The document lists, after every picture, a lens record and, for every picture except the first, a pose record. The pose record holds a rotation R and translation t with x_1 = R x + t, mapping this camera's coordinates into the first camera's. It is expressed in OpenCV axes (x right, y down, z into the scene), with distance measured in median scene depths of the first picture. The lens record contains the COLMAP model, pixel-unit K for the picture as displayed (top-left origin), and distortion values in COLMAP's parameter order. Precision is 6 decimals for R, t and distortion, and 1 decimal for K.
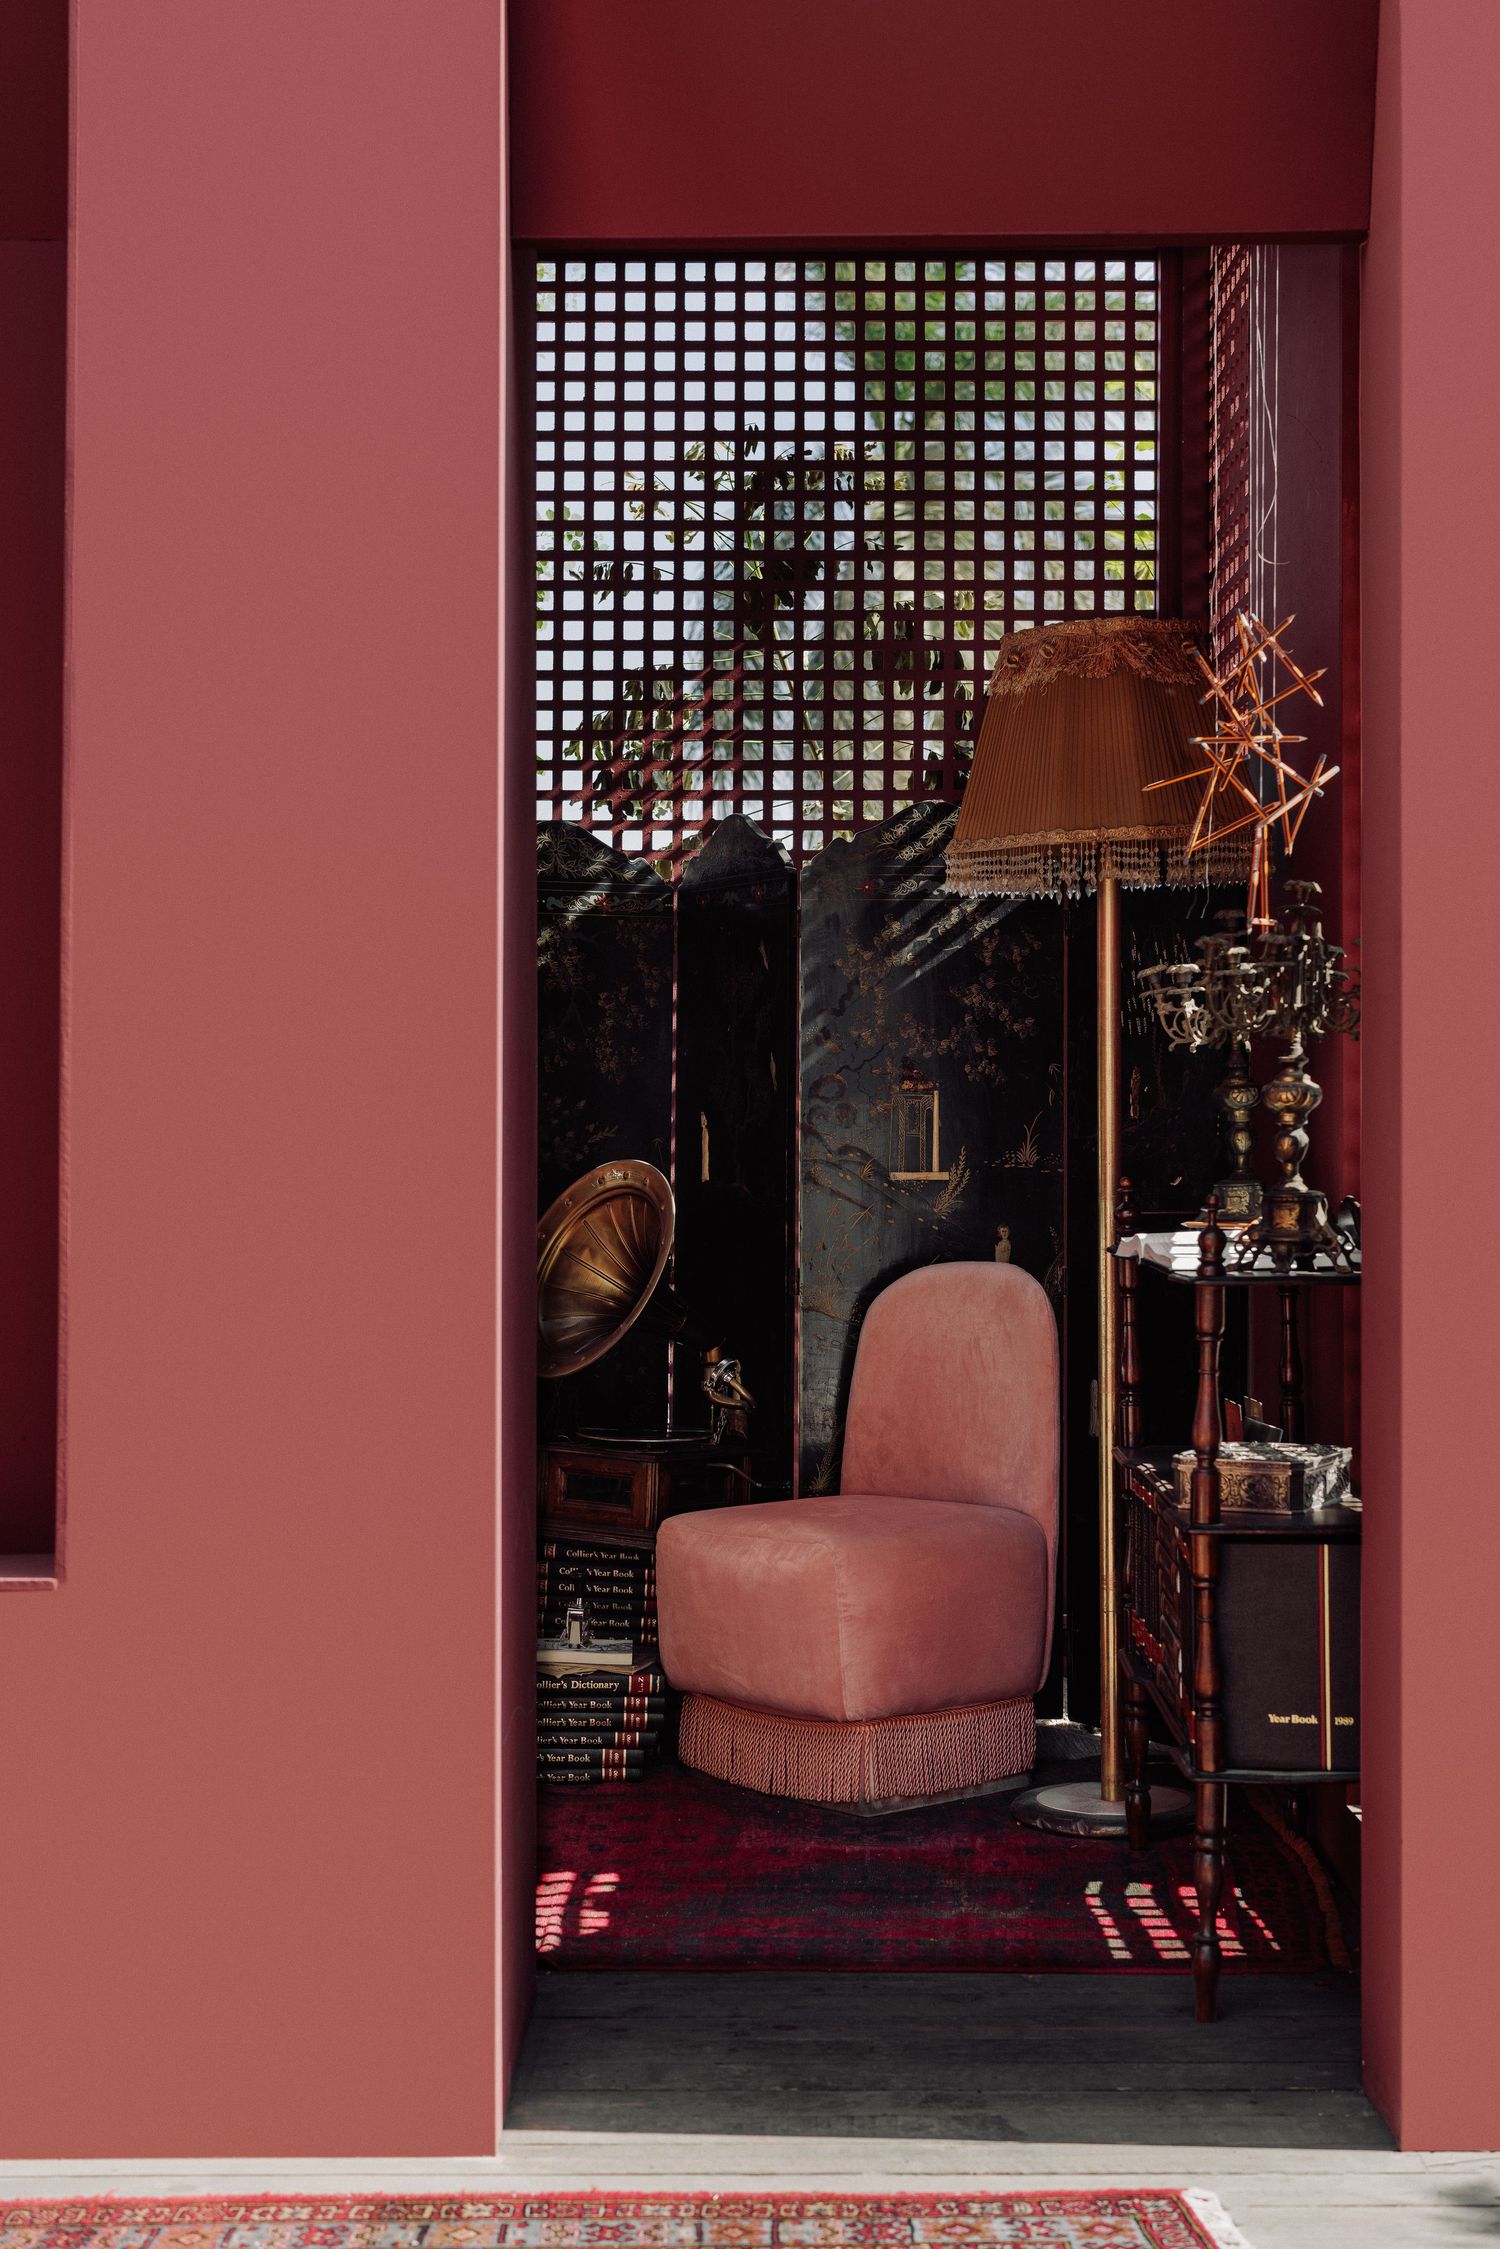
lens RADIAL K [[5006.6, 0, 750.0], [0, 5006.6, 1124.5], [0, 0, 1]] dist [0.054429, 0.112723]
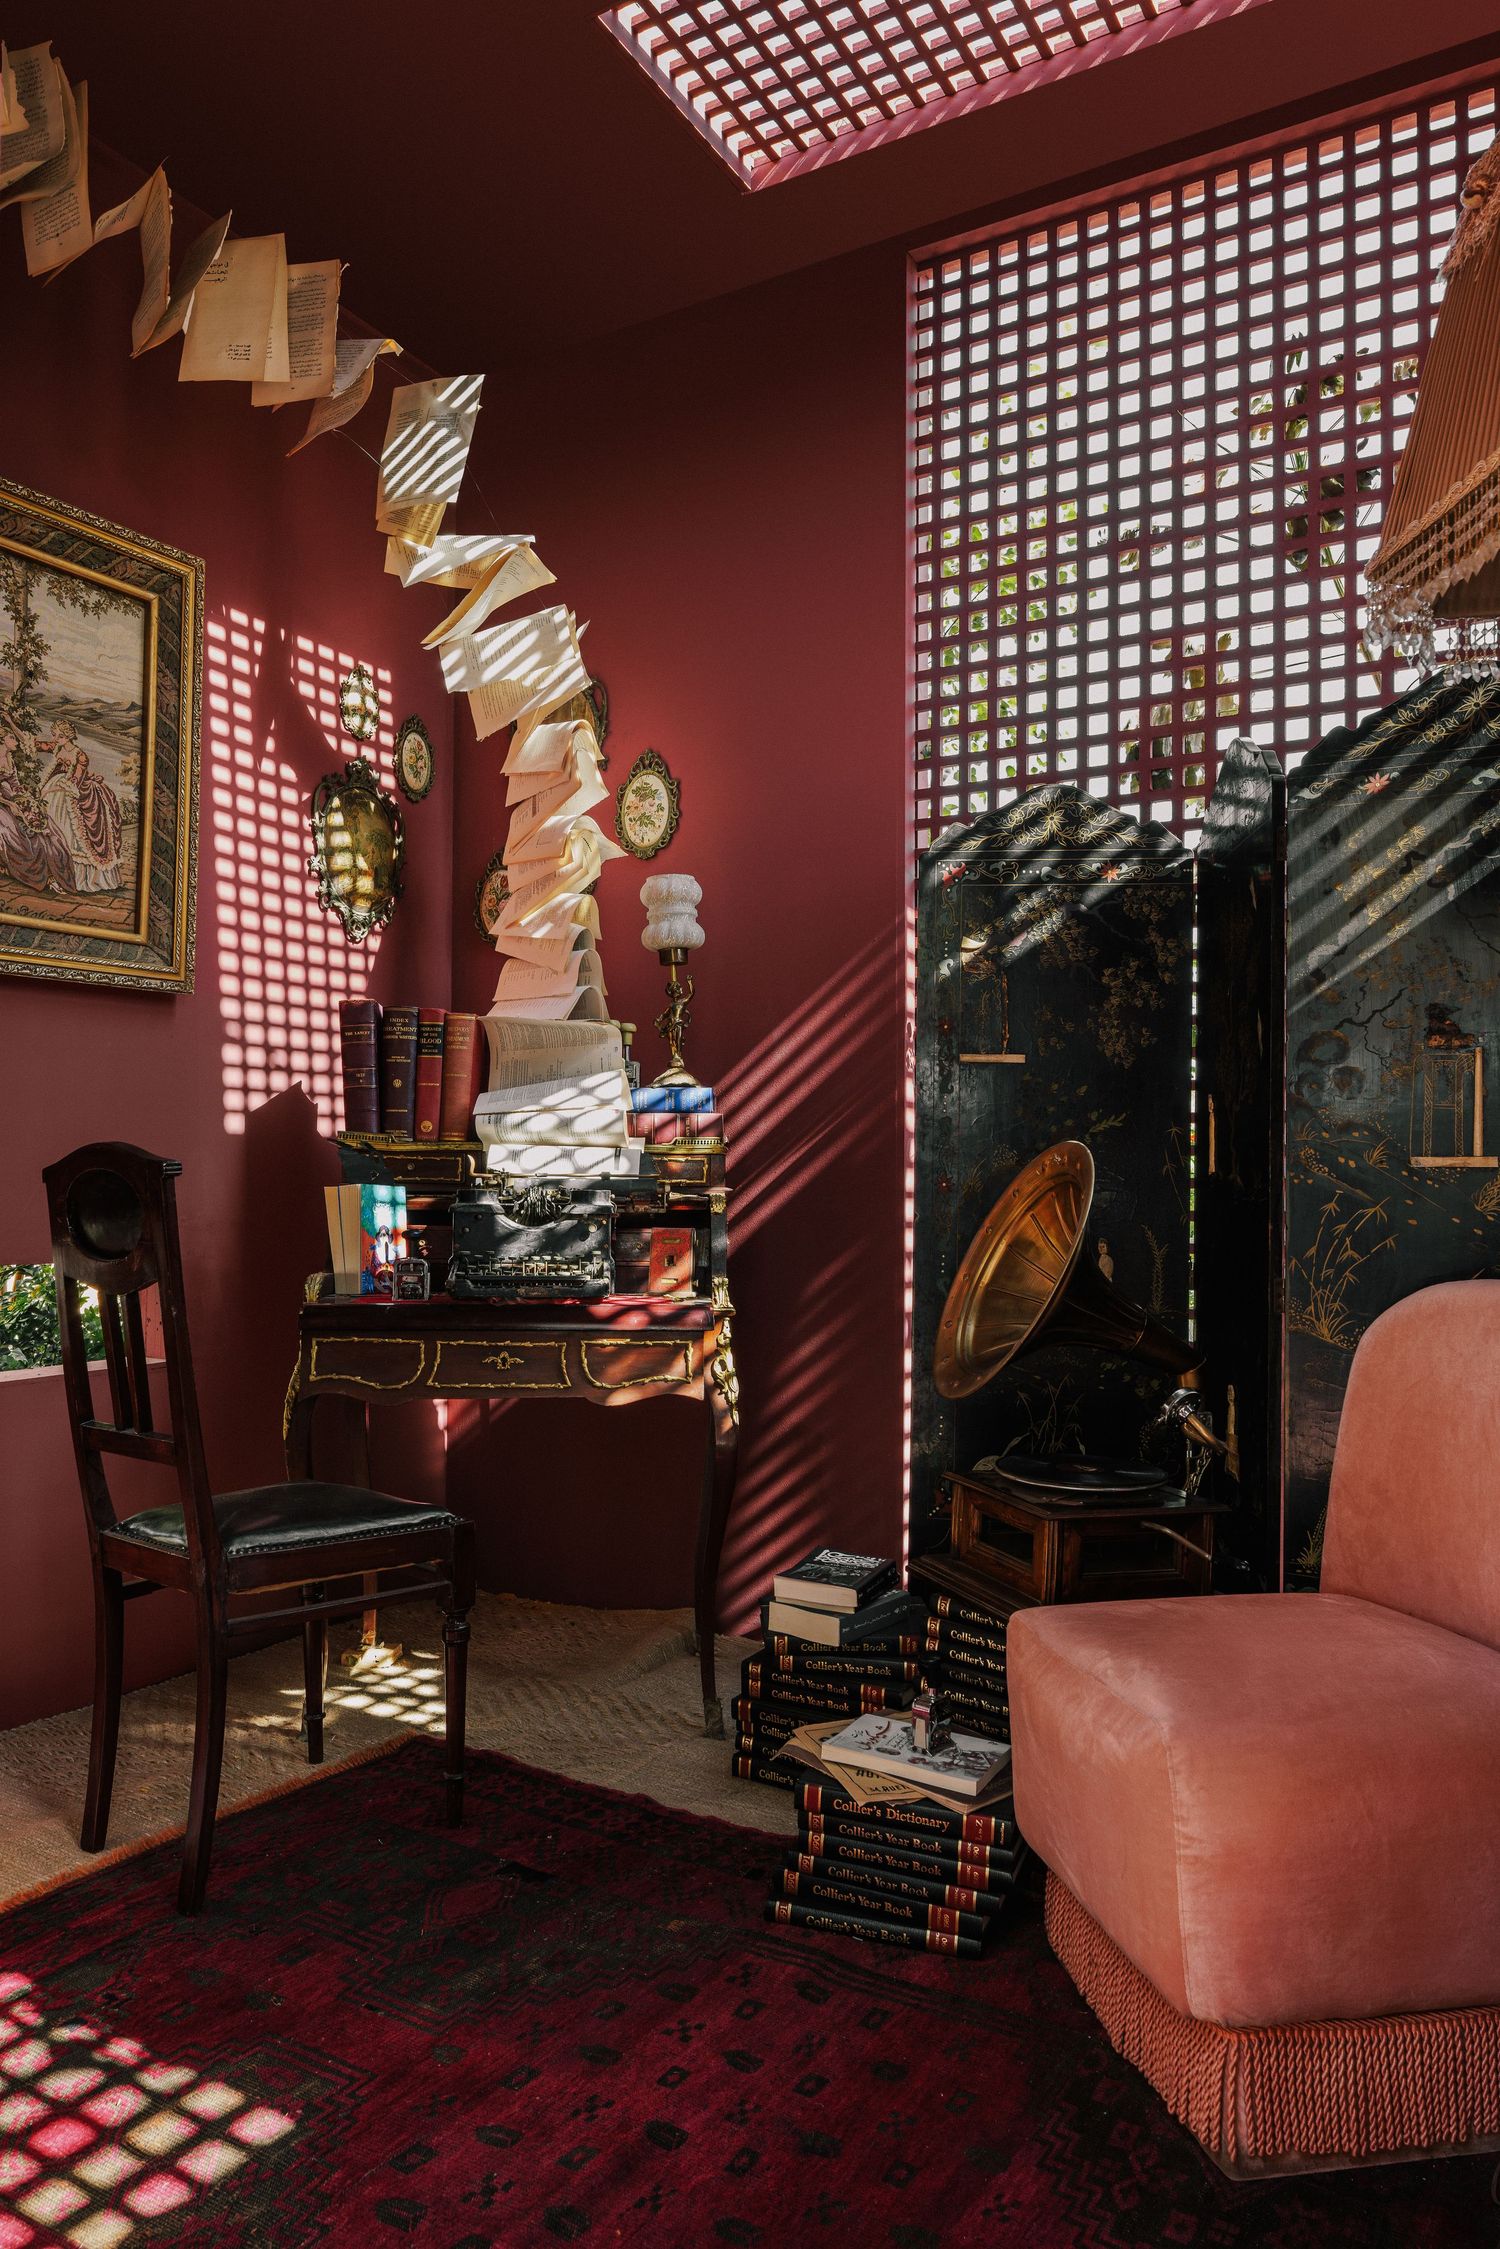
lens RADIAL K [[1502.3, 0, 750.0], [0, 1502.3, 1159.5], [0, 0, 1]] dist [-0.007993, 0.000431]
pose [[0.832053, -0.001060, -0.554695, 0.072300], [-0.018334, 0.999399, -0.029412, 0.018878], [0.554392, 0.034642, 0.831534, 0.774205]]
